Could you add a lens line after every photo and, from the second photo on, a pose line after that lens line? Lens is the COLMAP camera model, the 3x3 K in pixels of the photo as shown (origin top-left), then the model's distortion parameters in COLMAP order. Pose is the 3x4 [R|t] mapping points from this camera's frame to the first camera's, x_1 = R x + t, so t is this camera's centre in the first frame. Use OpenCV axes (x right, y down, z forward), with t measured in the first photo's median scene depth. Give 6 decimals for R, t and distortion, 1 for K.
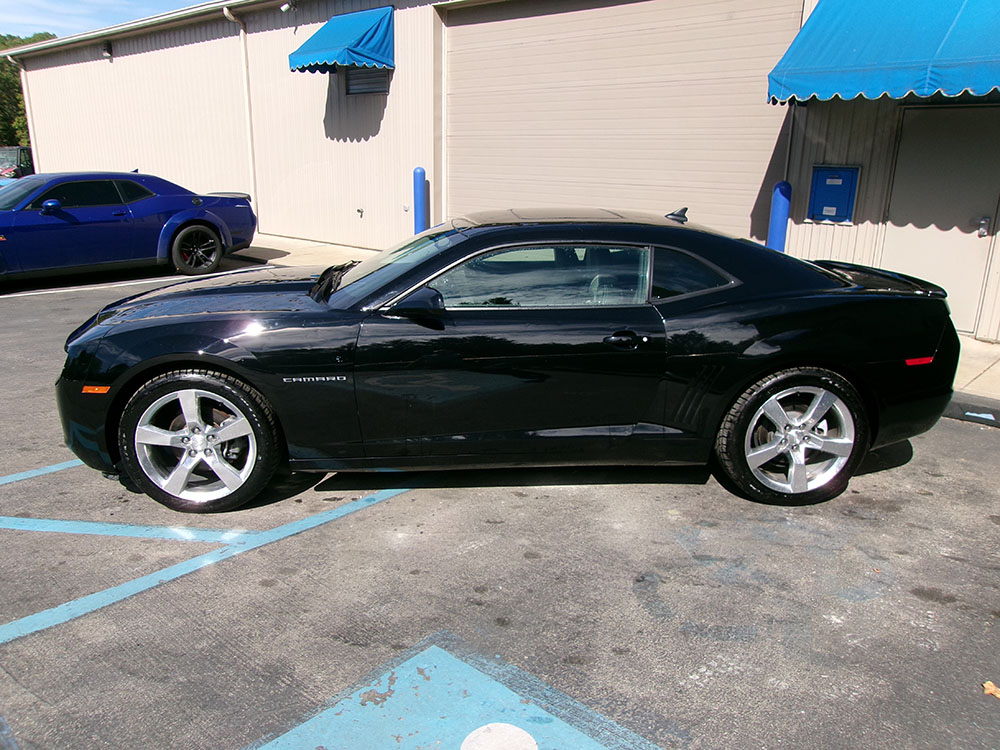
lens RADIAL K [[779.8, 0, 500.0], [0, 779.8, 375.0], [0, 0, 1]] dist [-0.009991, 0.039584]
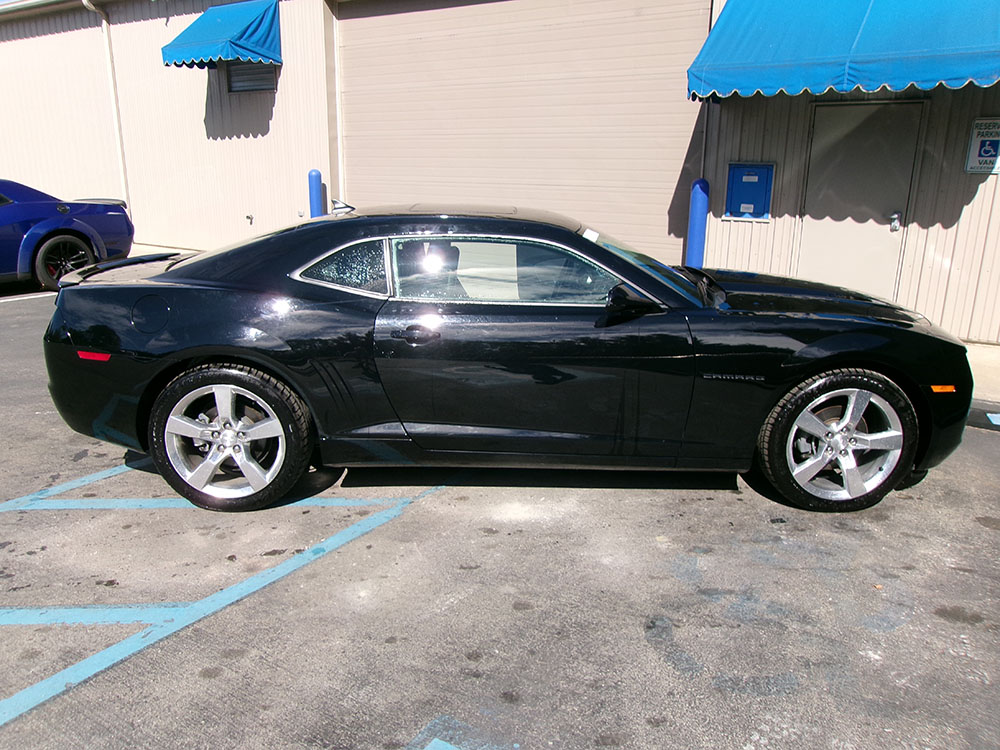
lens RADIAL K [[779.8, 0, 500.0], [0, 779.8, 375.0], [0, 0, 1]] dist [-0.009991, 0.039584]
pose [[0.988872, -0.045767, 0.141556, -0.084122], [0.046453, 0.998919, -0.001541, -0.022319], [-0.141333, 0.008100, 0.989929, 0.127150]]
